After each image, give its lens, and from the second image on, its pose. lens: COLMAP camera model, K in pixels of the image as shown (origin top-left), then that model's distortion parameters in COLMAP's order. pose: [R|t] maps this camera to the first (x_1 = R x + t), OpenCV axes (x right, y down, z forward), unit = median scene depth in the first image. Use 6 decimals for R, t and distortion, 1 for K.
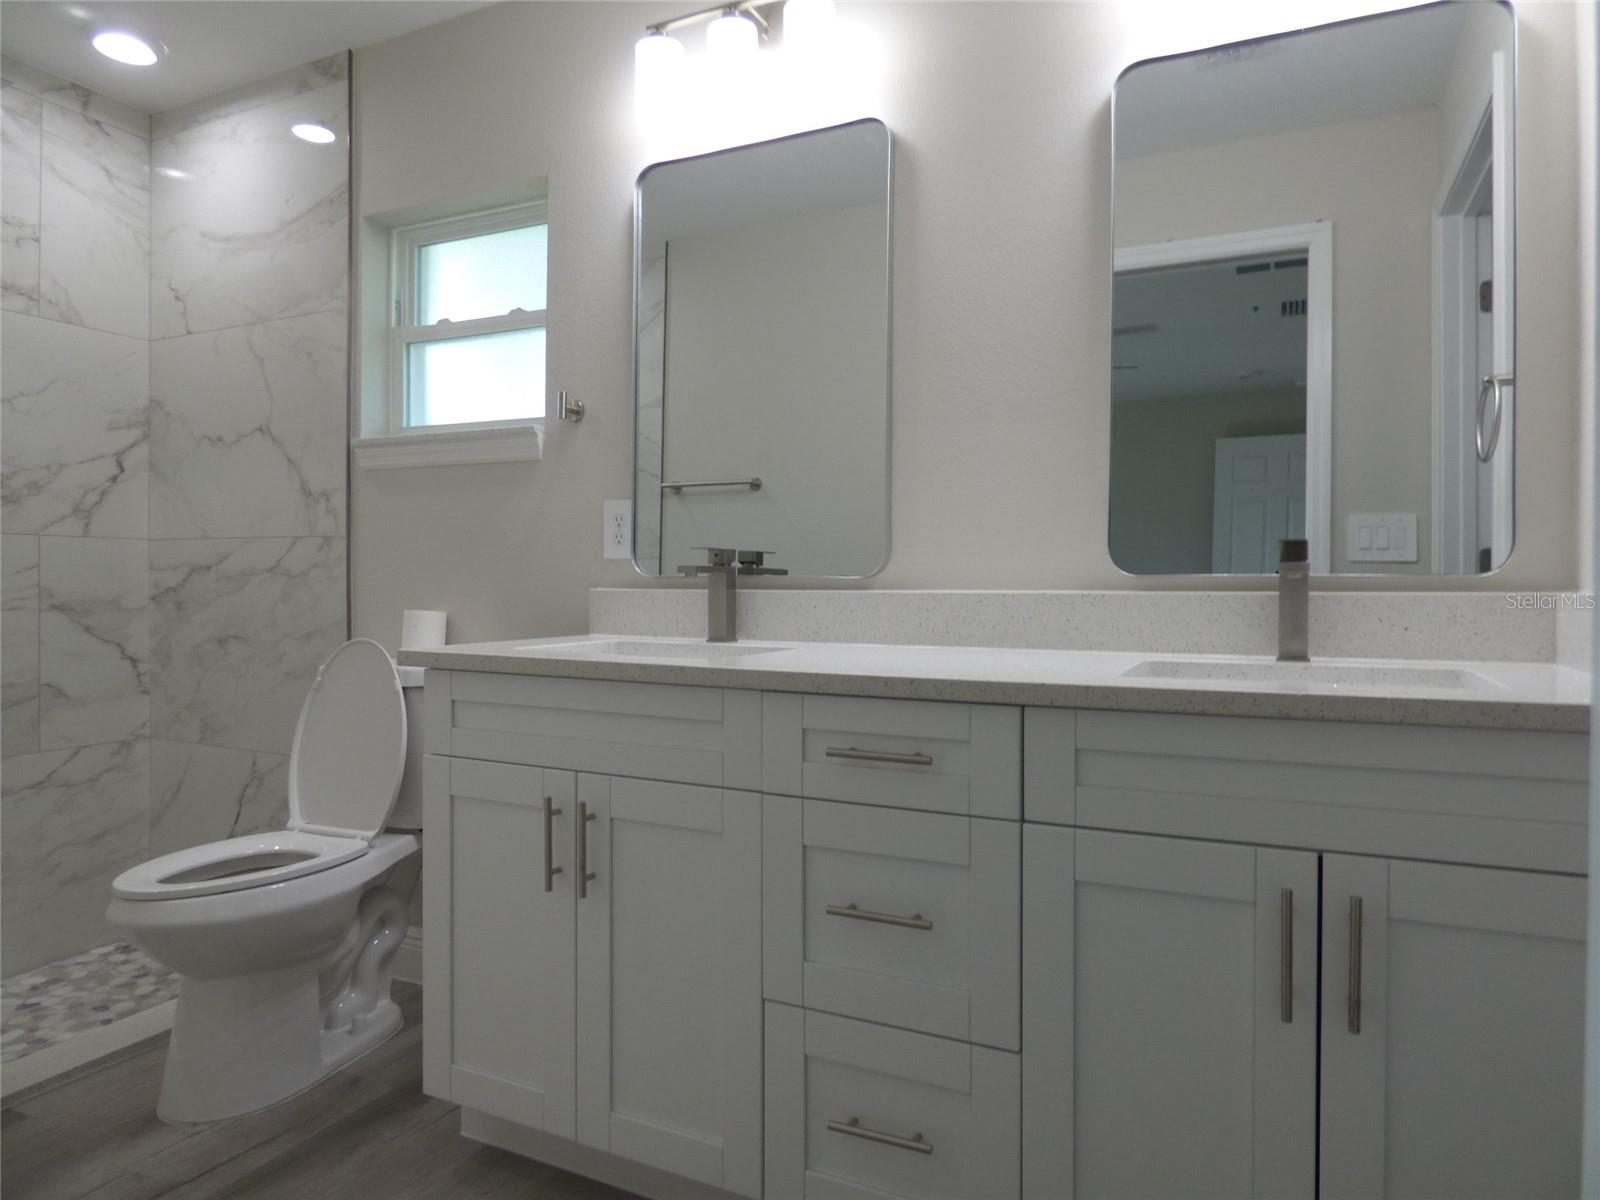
lens RADIAL K [[972.1, 0, 807.7], [0, 972.1, 586.0], [0, 0, 1]] dist [-0.018366, 0.000974]
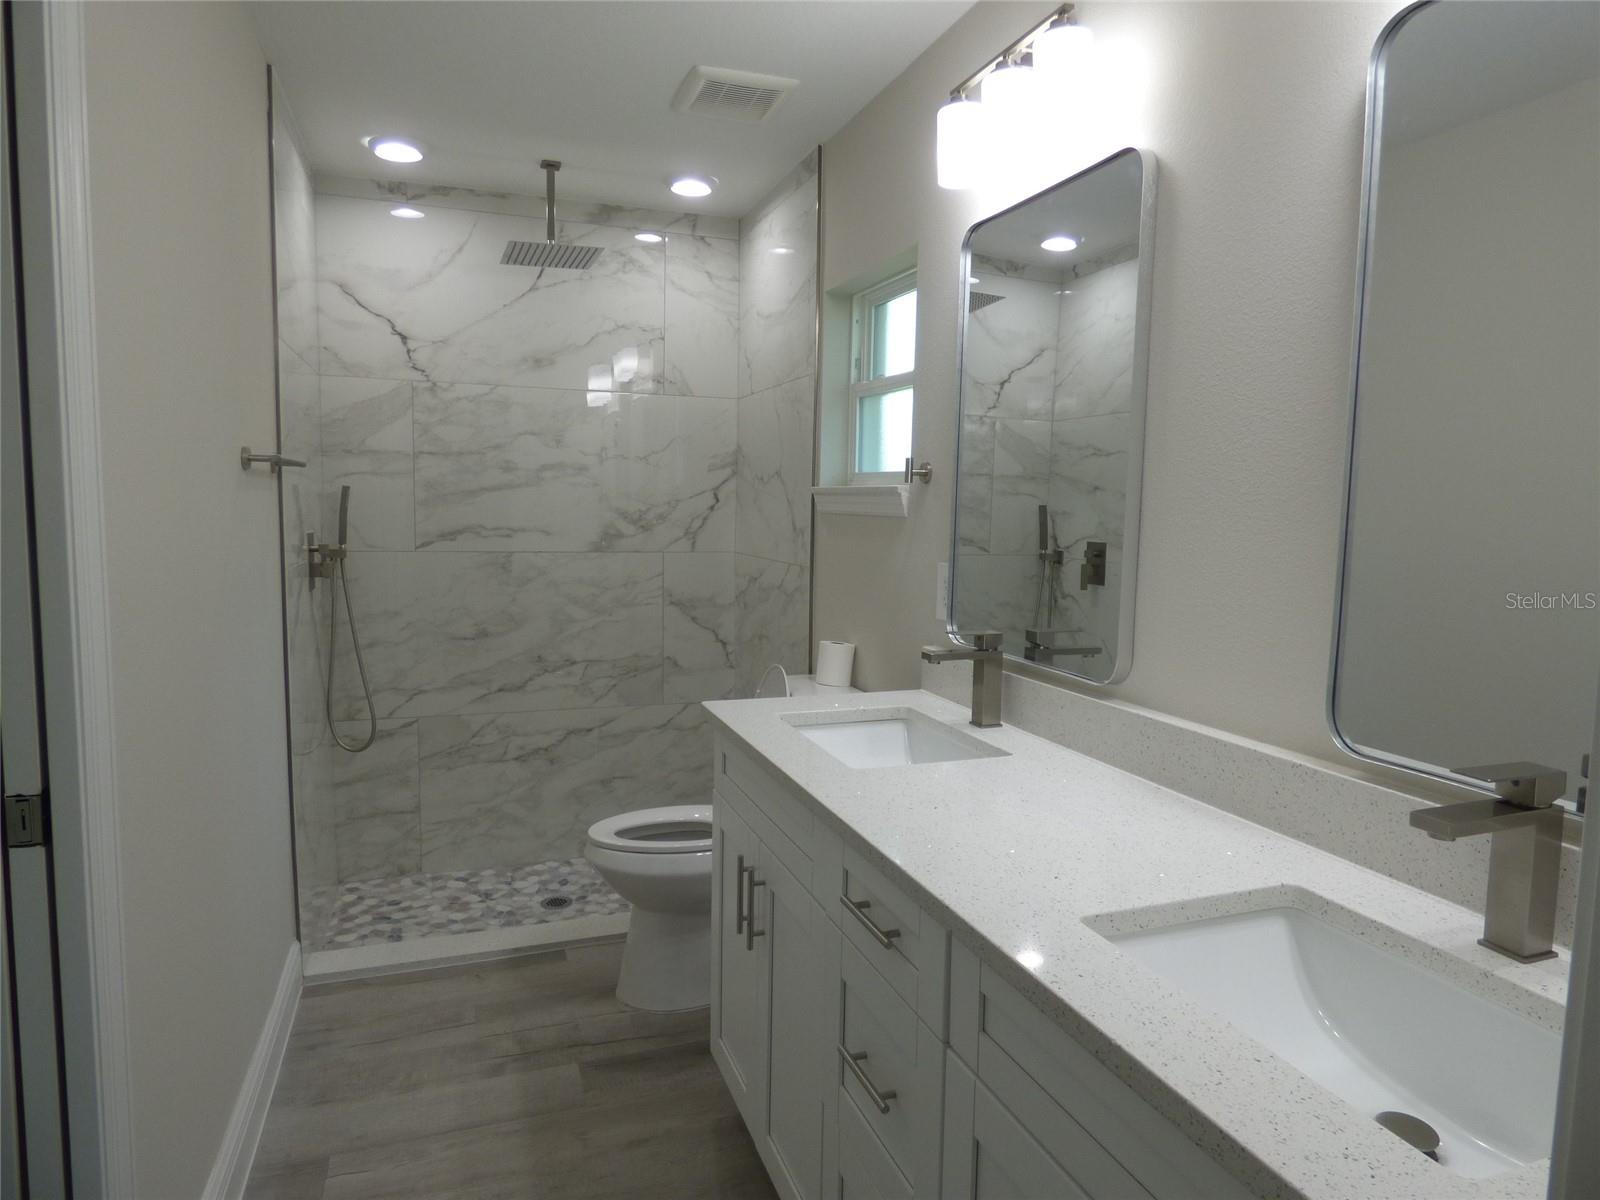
lens RADIAL K [[972.1, 0, 807.7], [0, 972.1, 586.0], [0, 0, 1]] dist [-0.018366, 0.000974]
pose [[0.709680, 0.065838, -0.701441, 0.350258], [-0.010554, 0.996506, 0.082856, -0.122727], [0.704446, -0.051398, 0.707895, 0.136247]]
